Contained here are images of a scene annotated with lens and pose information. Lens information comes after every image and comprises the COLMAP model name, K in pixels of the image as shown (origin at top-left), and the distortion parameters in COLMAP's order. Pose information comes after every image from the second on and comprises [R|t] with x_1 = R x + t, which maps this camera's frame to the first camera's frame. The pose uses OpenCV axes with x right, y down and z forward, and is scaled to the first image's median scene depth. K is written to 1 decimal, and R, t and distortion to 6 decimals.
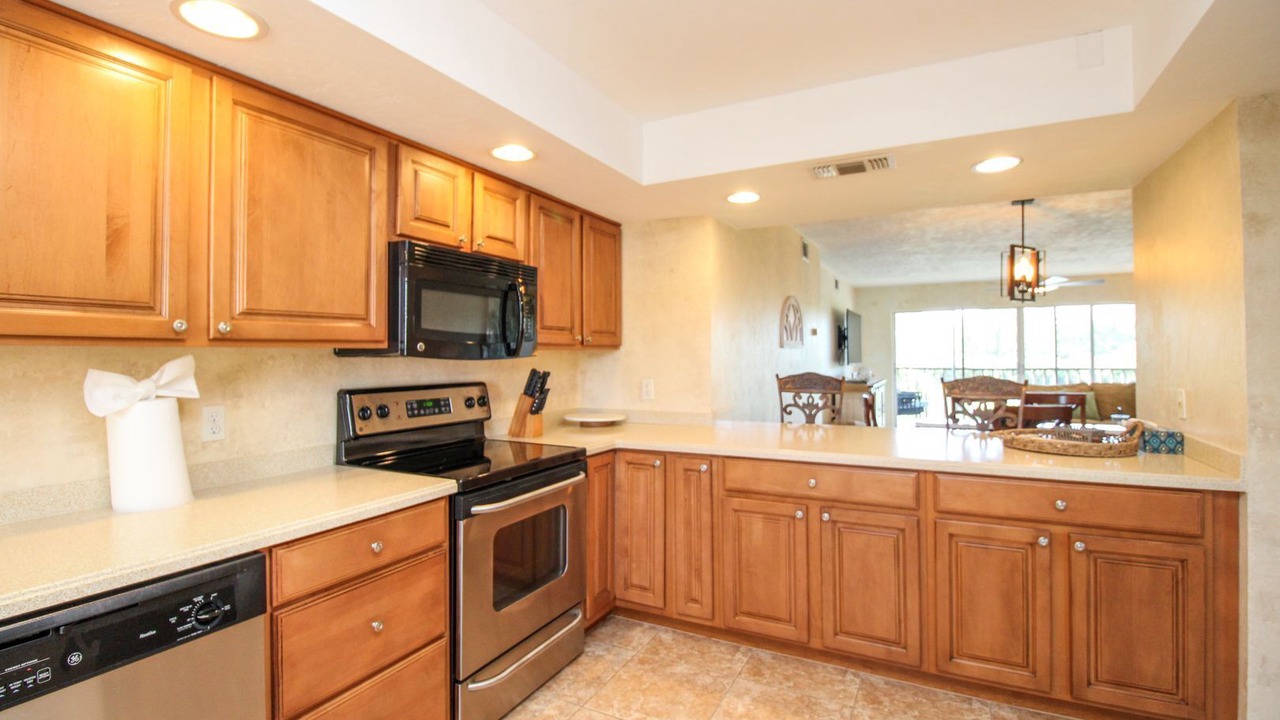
lens RADIAL K [[589.3, 0, 642.4], [0, 589.3, 345.4], [0, 0, 1]] dist [0.017116, -0.009514]
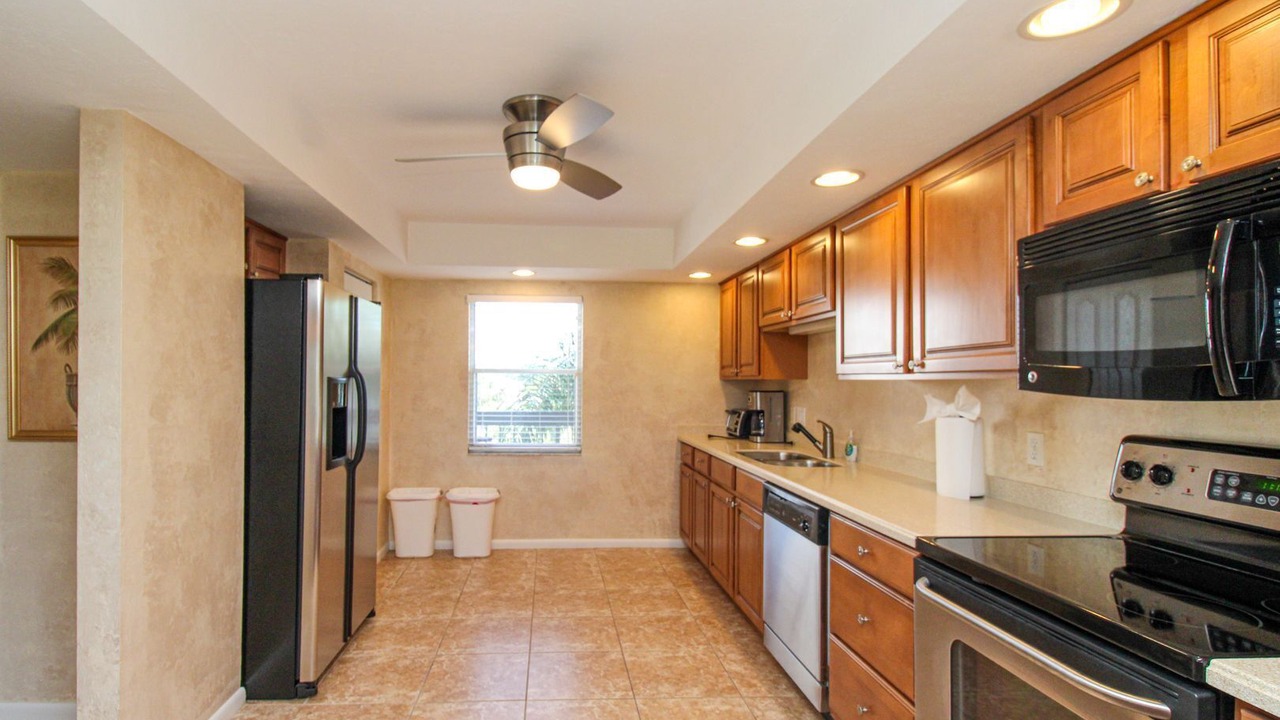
lens RADIAL K [[617.3, 0, 575.3], [0, 617.3, 378.5], [0, 0, 1]] dist [0.008655, -0.004943]
pose [[-0.870277, -0.001572, -0.492561, 0.449606], [0.006677, 0.999865, -0.014989, 0.011476], [0.492518, -0.016333, -0.870149, 1.257881]]
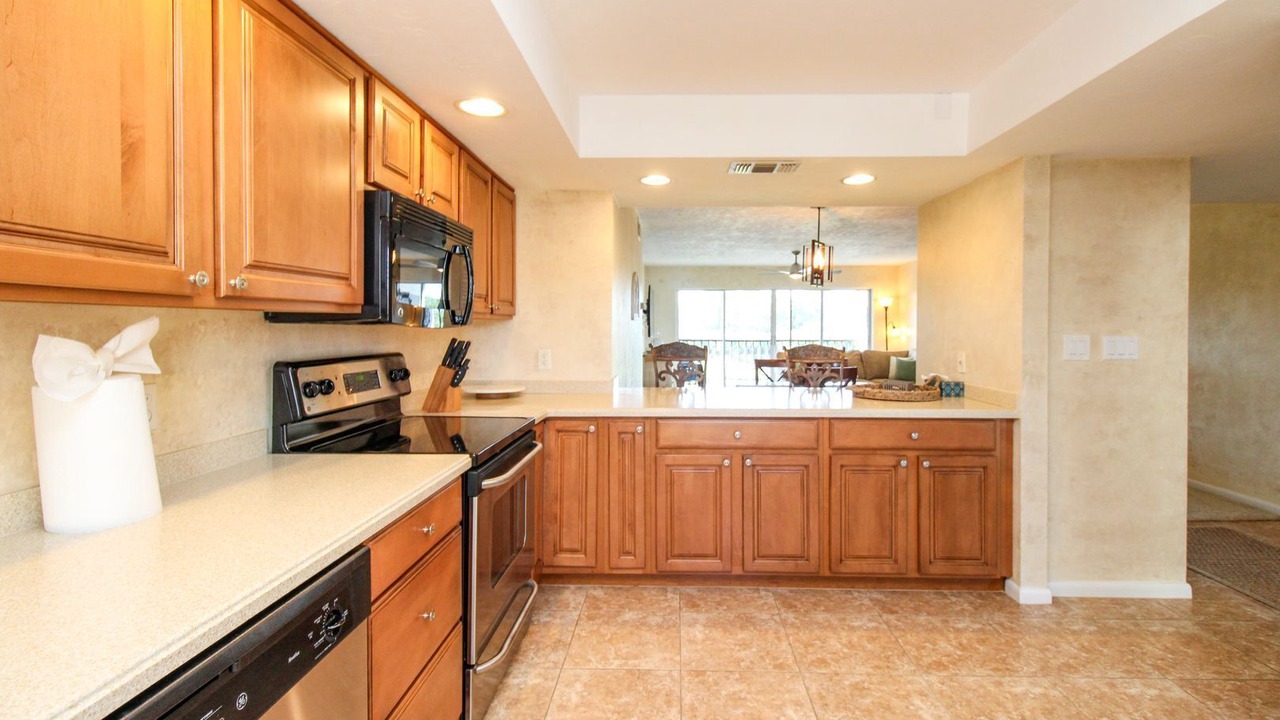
lens RADIAL K [[589.3, 0, 662.7], [0, 589.3, 337.3], [0, 0, 1]] dist [0.017116, -0.009514]
pose [[0.899628, 0.000641, 0.436657, -0.368334], [-0.015010, 0.999453, 0.029457, 0.007282], [-0.436399, -0.033055, 0.899146, 0.024273]]
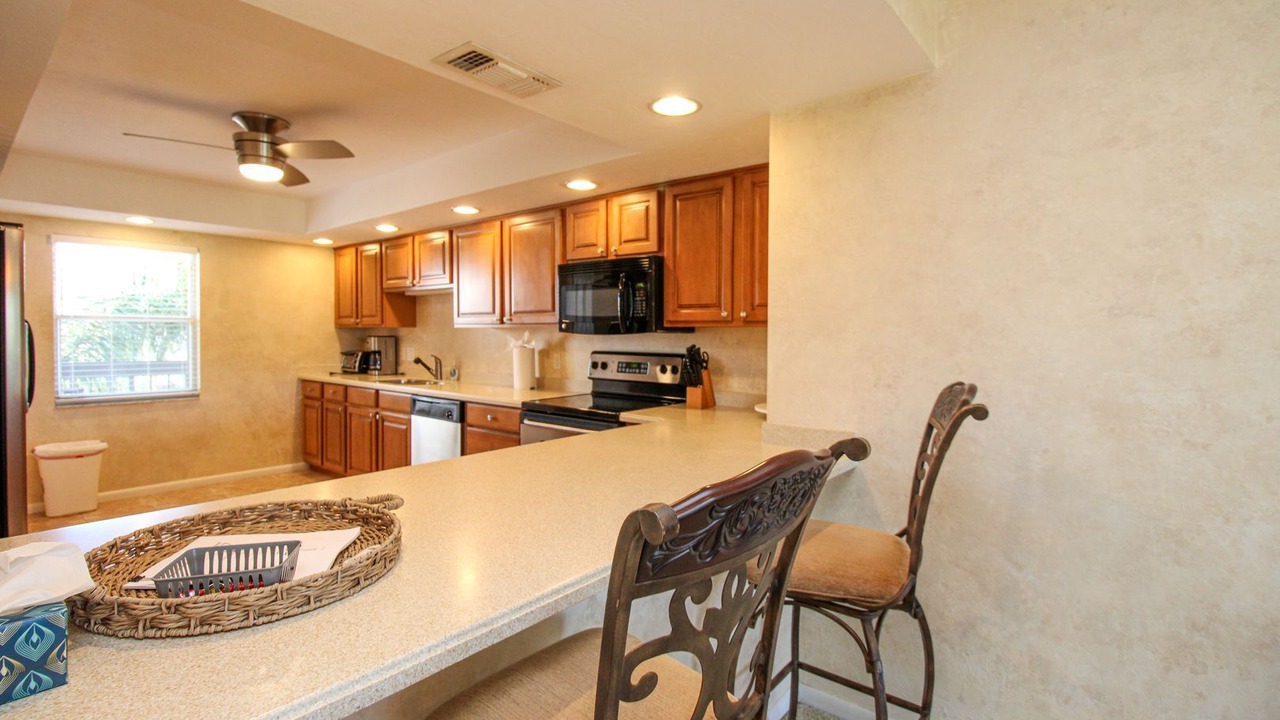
lens RADIAL K [[589.3, 0, 621.6], [0, 589.3, 347.7], [0, 0, 1]] dist [0.017116, -0.009514]
pose [[-0.234476, 0.030775, -0.971635, 1.101555], [0.012672, 0.999511, 0.028600, 0.016025], [0.972039, -0.005606, -0.234752, 1.405983]]
